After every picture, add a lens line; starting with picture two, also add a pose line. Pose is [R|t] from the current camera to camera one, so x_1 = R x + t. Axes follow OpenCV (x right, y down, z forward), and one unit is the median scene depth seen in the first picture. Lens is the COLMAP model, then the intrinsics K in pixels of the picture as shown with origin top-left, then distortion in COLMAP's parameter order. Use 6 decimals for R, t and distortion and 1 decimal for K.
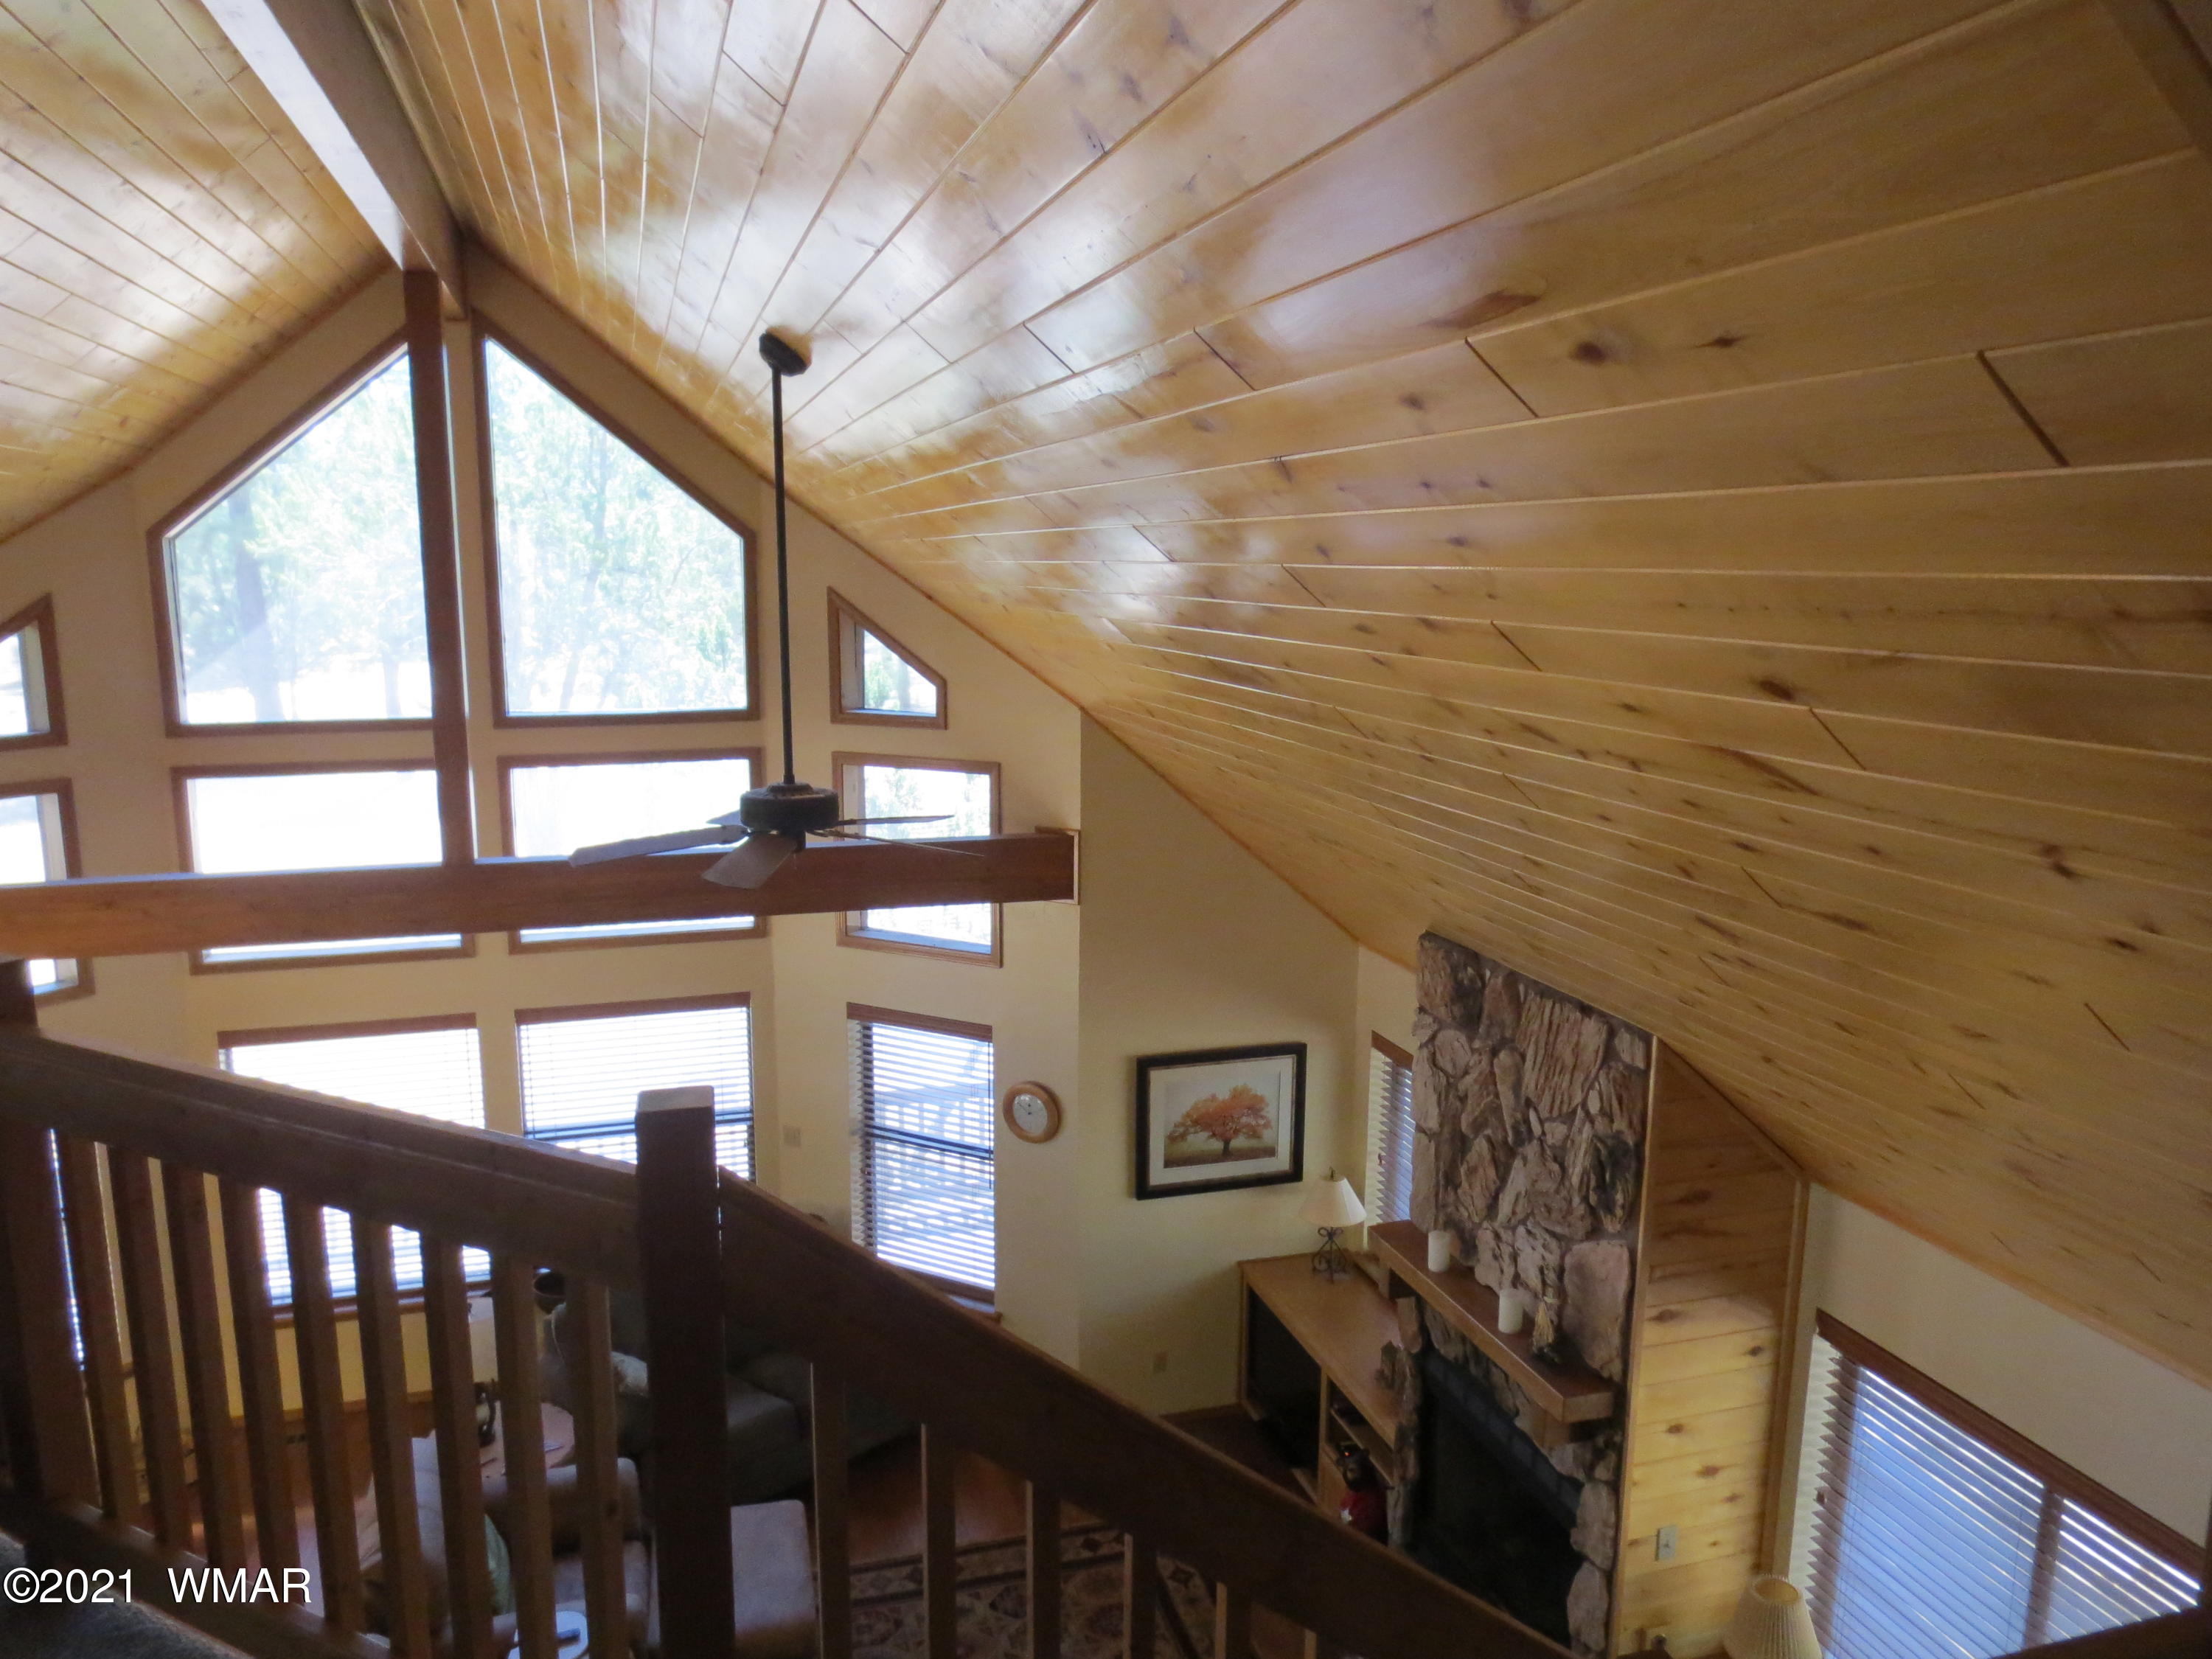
lens RADIAL K [[1602.3, 0, 1101.3], [0, 1602.3, 842.3], [0, 0, 1]] dist [-0.020351, 0.014205]
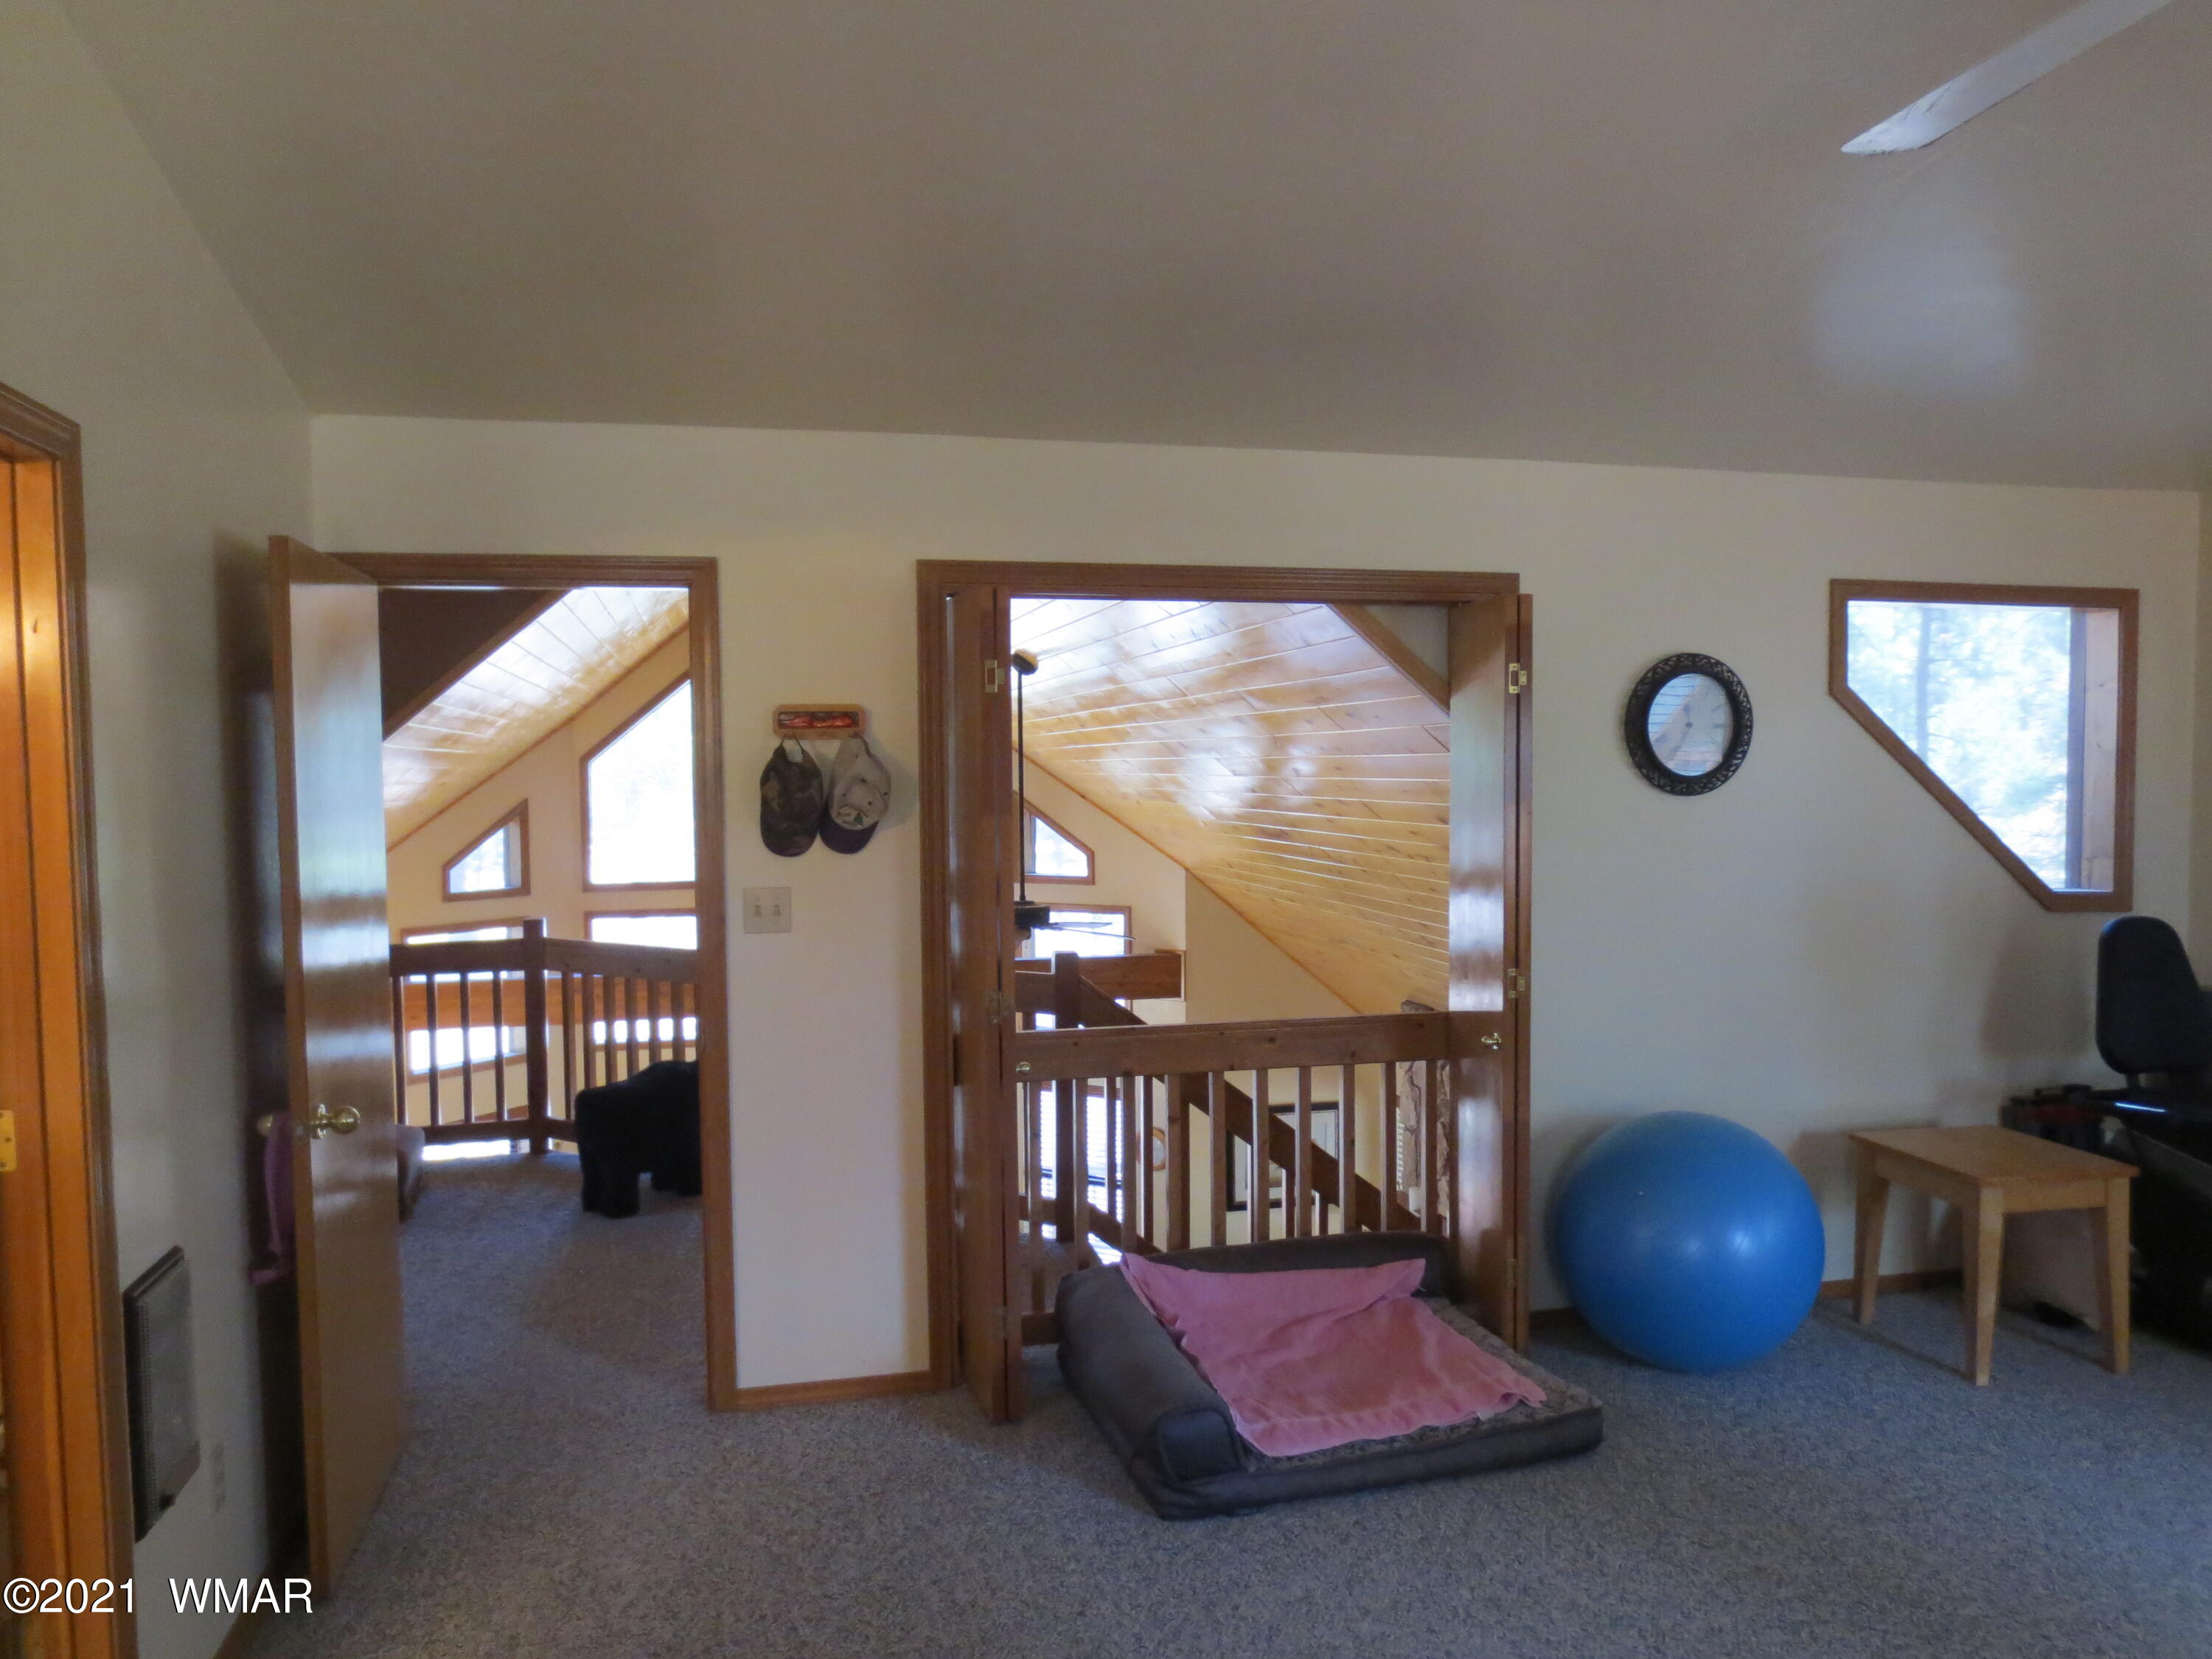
lens RADIAL K [[1602.3, 0, 1105.1], [0, 1602.3, 845.4], [0, 0, 1]] dist [-0.020351, 0.014205]
pose [[0.998316, -0.009527, -0.057215, -0.002075], [0.002423, 0.992409, -0.122960, 0.103056], [0.057952, 0.122615, 0.990761, -0.639386]]
